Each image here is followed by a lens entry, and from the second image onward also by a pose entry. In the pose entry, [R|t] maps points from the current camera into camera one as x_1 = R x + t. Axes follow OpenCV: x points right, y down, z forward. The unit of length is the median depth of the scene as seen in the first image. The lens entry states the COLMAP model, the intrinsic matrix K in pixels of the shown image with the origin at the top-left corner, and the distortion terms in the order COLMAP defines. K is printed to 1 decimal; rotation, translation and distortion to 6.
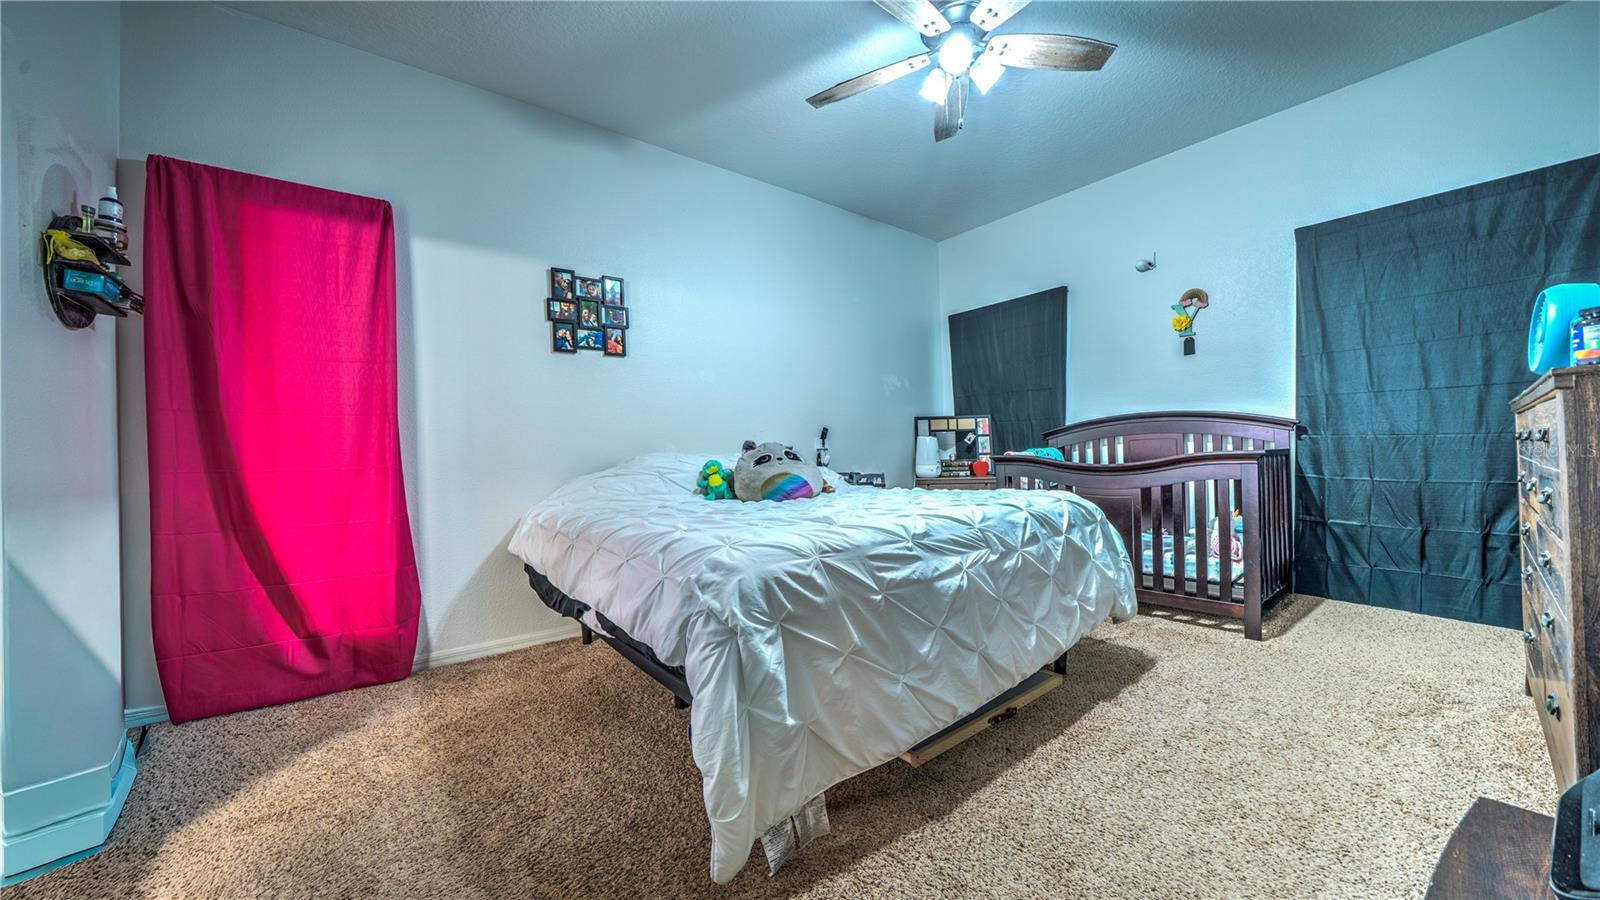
lens RADIAL K [[550.4, 0, 798.1], [0, 550.4, 451.6], [0, 0, 1]] dist [-0.021323, 0.000492]
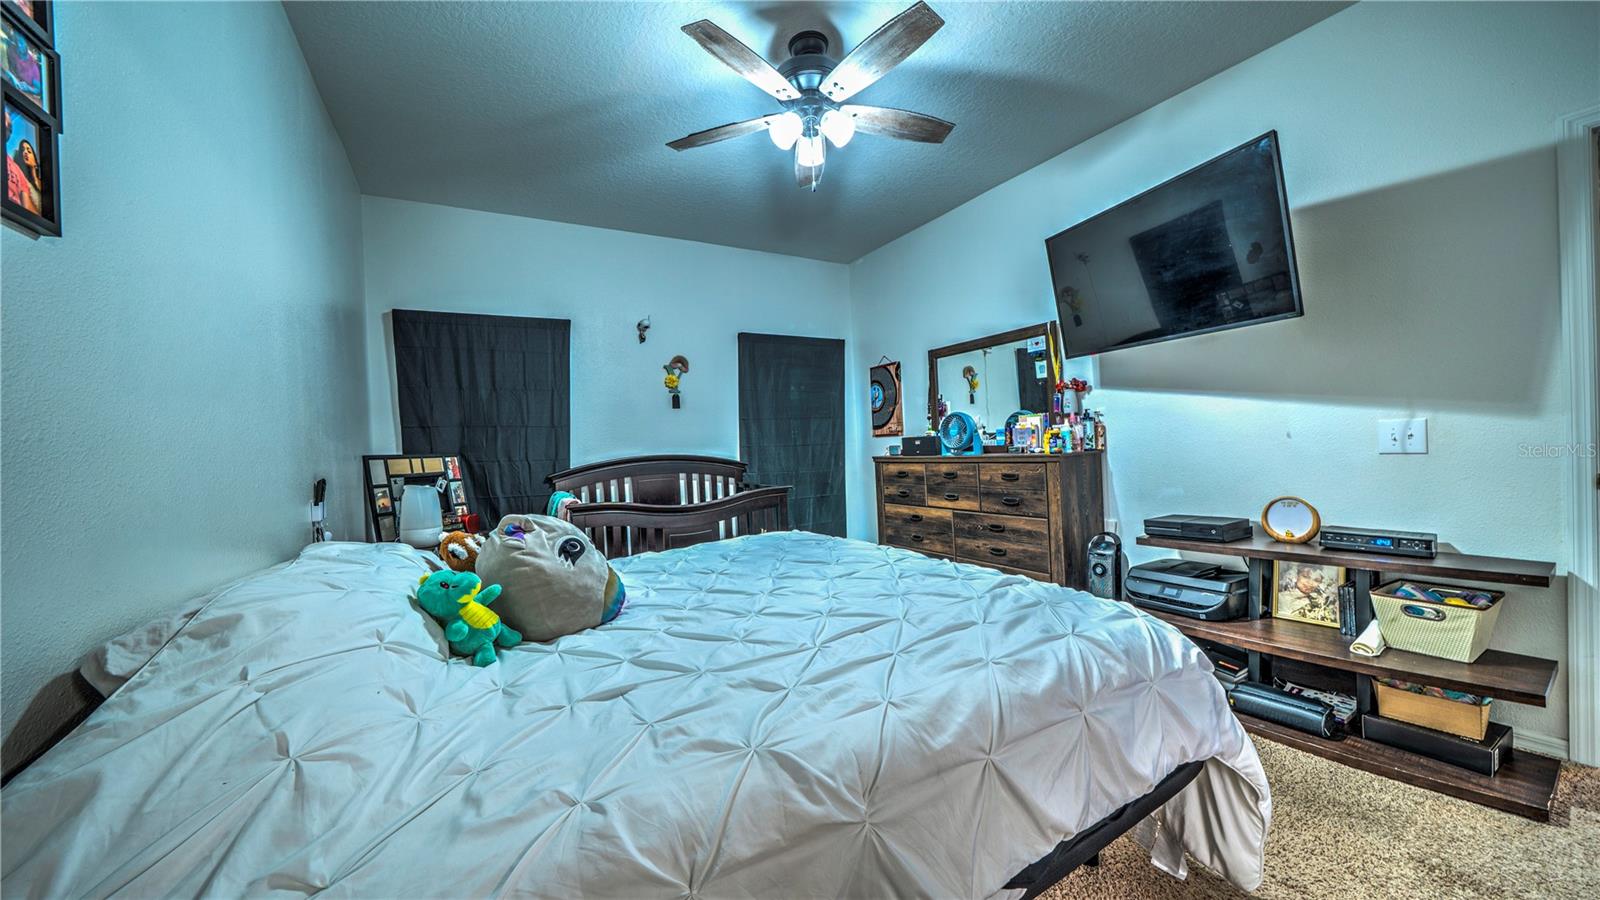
lens RADIAL K [[550.4, 0, 798.1], [0, 550.4, 451.6], [0, 0, 1]] dist [-0.021323, 0.000492]
pose [[0.137936, 0.012868, 0.990358, -0.344601], [0.037512, 0.999130, -0.018207, -0.037681], [-0.989730, 0.039662, 0.137334, 0.429180]]
